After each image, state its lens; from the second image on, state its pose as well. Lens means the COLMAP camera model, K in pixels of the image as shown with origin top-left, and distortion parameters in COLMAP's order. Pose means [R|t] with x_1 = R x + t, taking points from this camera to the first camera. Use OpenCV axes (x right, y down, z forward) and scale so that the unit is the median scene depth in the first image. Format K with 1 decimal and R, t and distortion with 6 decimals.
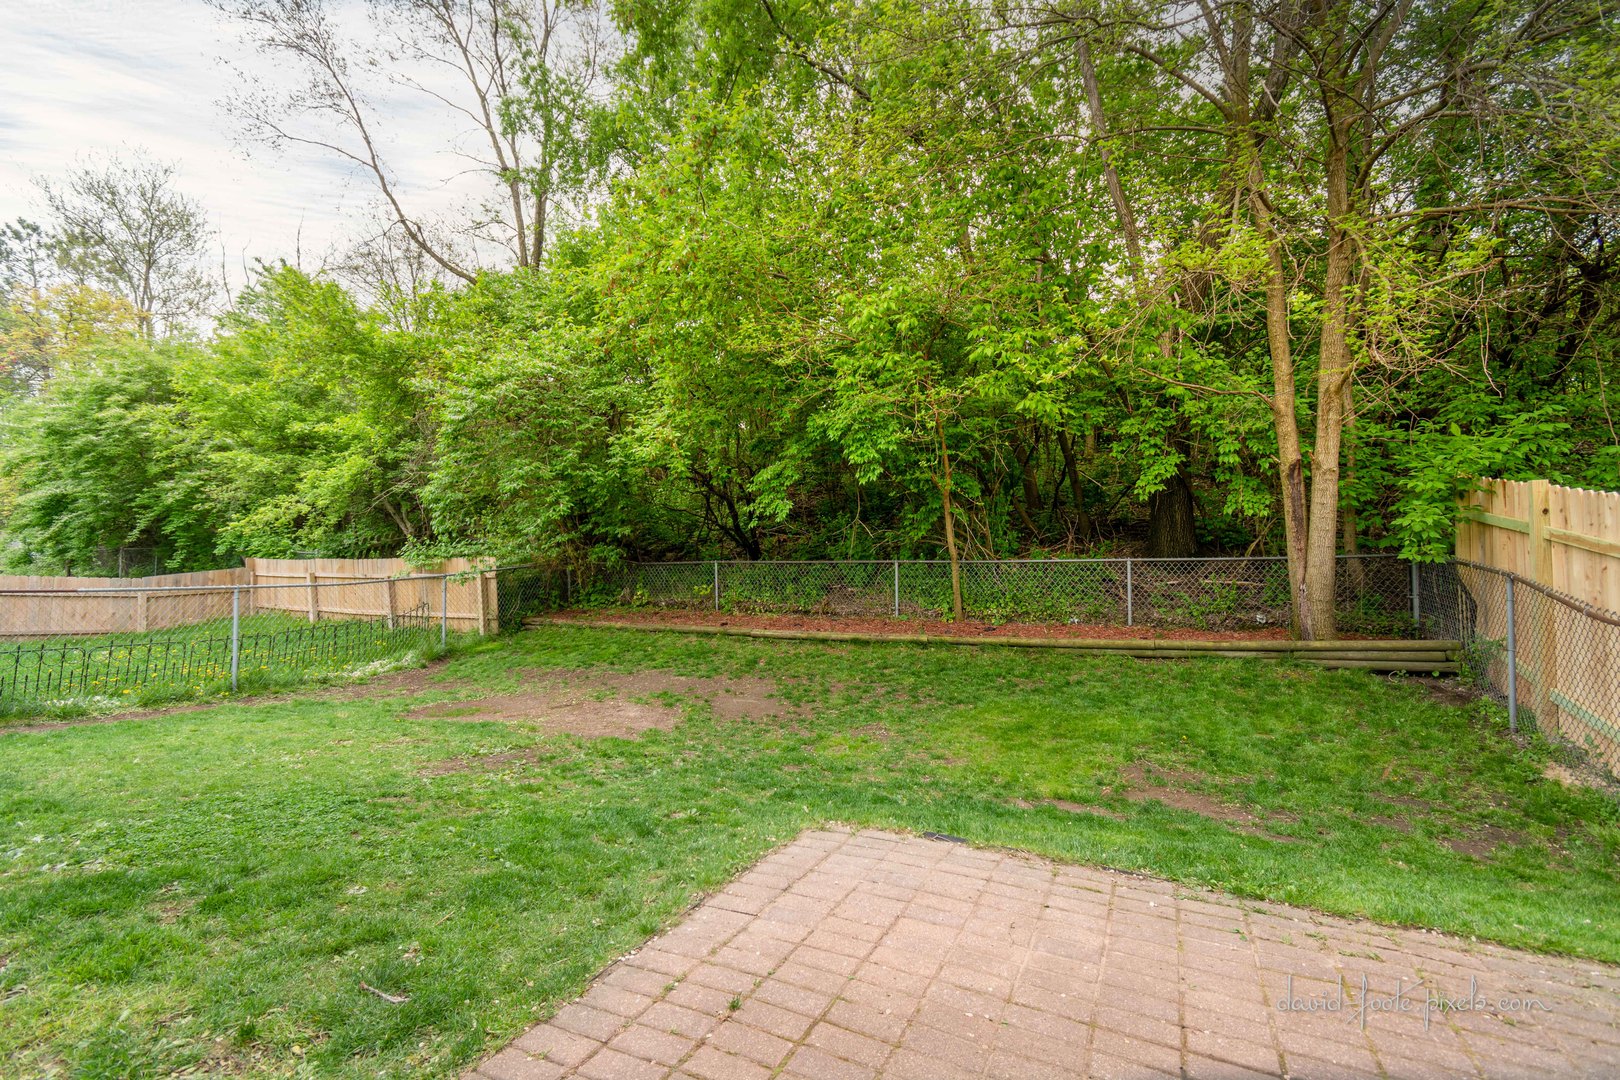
lens RADIAL K [[703.0, 0, 805.3], [0, 703.0, 545.2], [0, 0, 1]] dist [-0.001157, -0.000242]
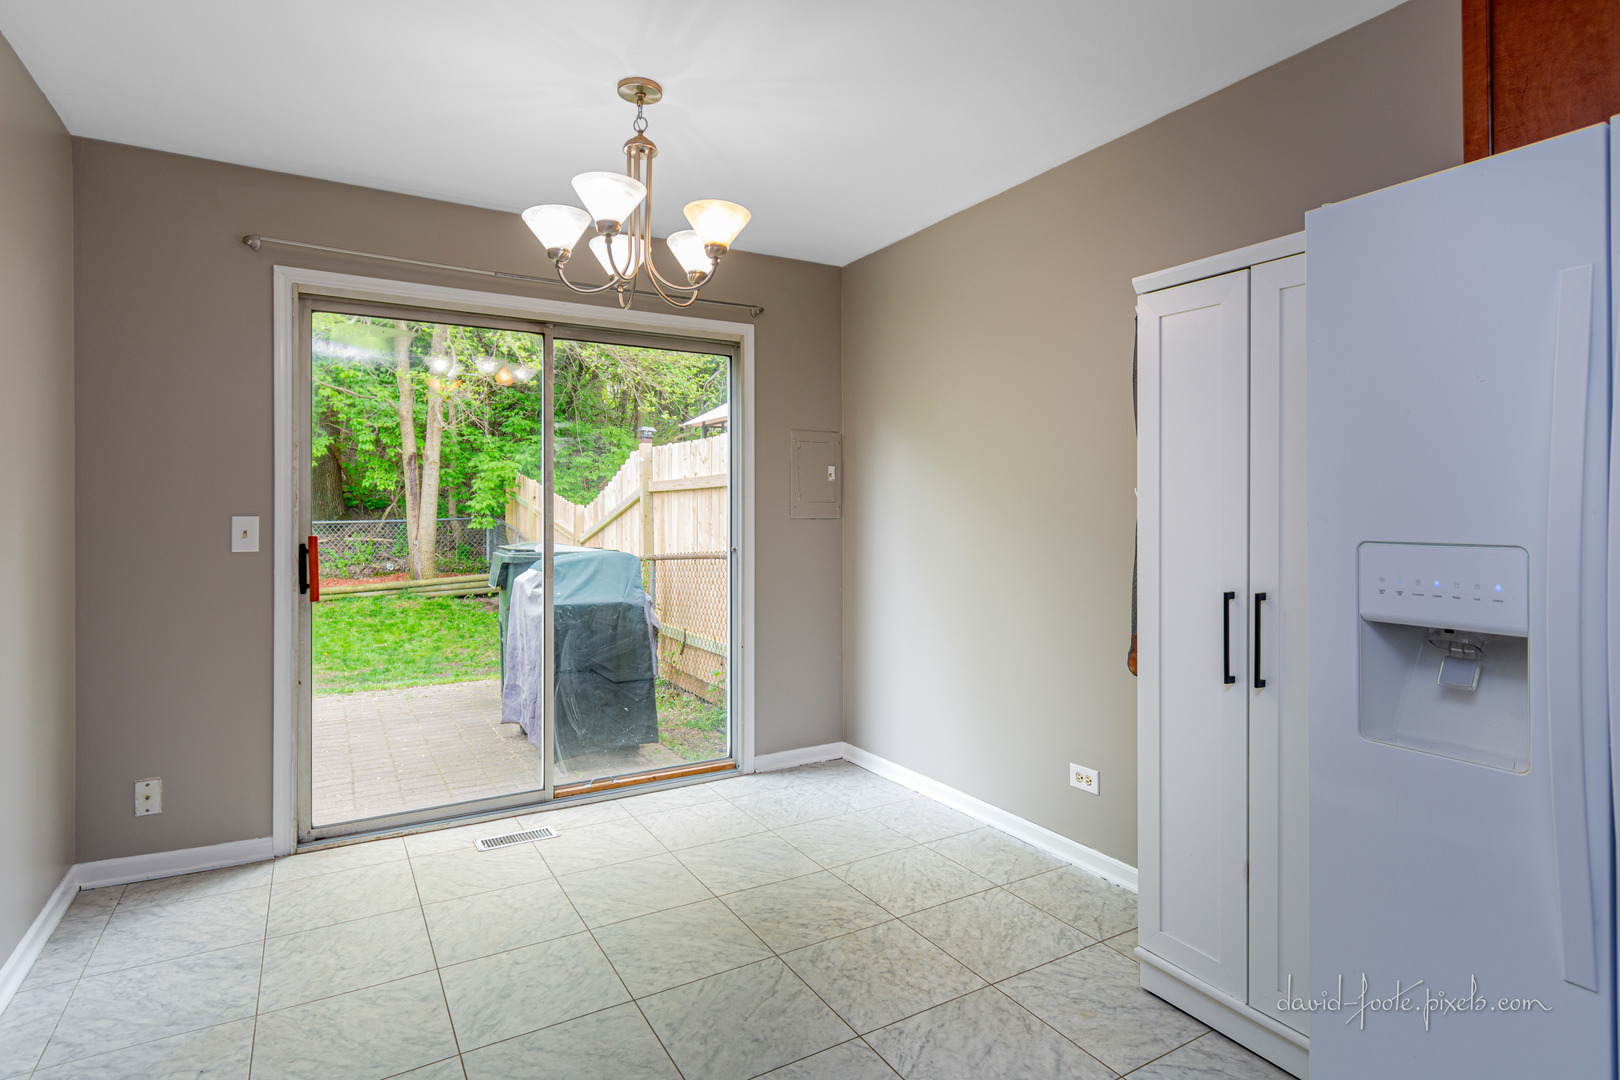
lens RADIAL K [[846.5, 0, 798.4], [0, 846.5, 504.4], [0, 0, 1]] dist [0.028413, -0.001830]
pose [[0.555360, 0.001618, 0.831608, -0.285654], [-0.021715, 0.999685, 0.012557, -0.054567], [-0.831326, -0.025031, 0.555221, -0.581797]]
